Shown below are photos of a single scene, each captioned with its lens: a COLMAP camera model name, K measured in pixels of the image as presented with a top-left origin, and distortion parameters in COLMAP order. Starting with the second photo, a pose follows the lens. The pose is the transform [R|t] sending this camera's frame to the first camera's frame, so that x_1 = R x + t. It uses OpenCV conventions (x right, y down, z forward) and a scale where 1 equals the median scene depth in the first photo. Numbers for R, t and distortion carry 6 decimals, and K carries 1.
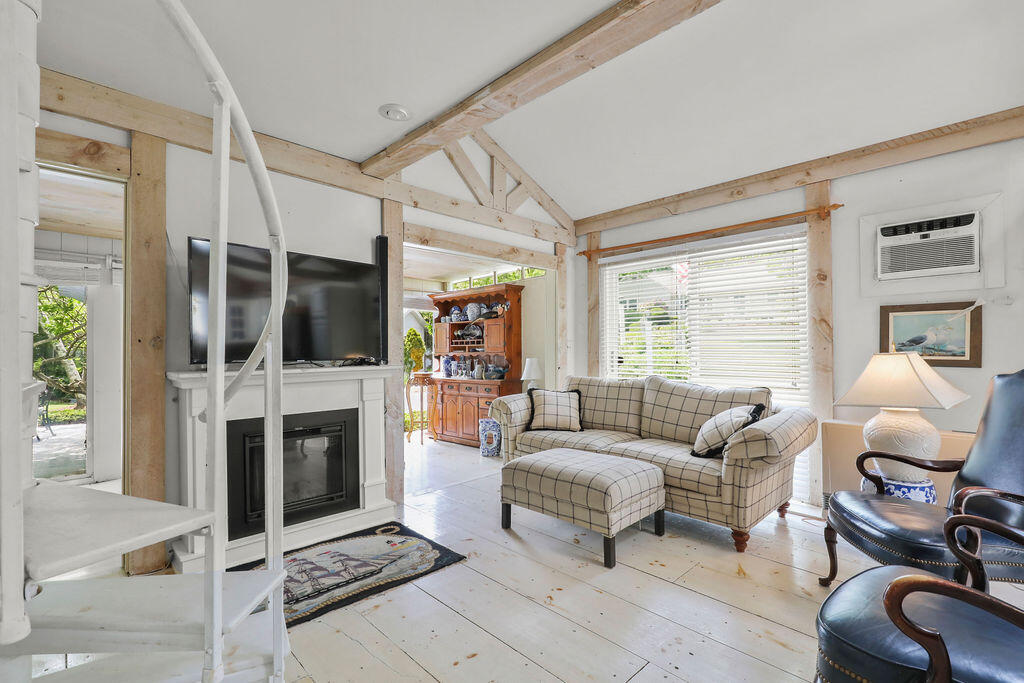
lens RADIAL K [[466.0, 0, 515.4], [0, 466.0, 349.5], [0, 0, 1]] dist [-0.000124, -0.001254]
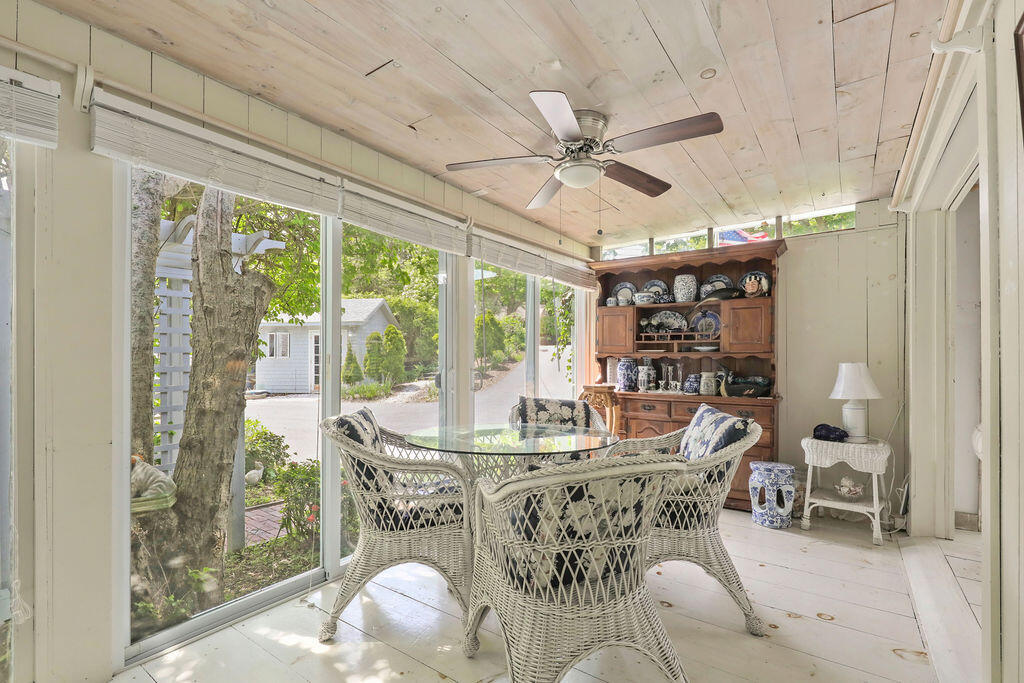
lens RADIAL K [[466.0, 0, 516.4], [0, 466.0, 349.2], [0, 0, 1]] dist [-0.000124, -0.001254]
pose [[0.985458, 0.012608, 0.169449, -0.419375], [-0.011891, 0.999916, -0.005245, 0.007237], [-0.169501, 0.003154, 0.985525, 0.412715]]
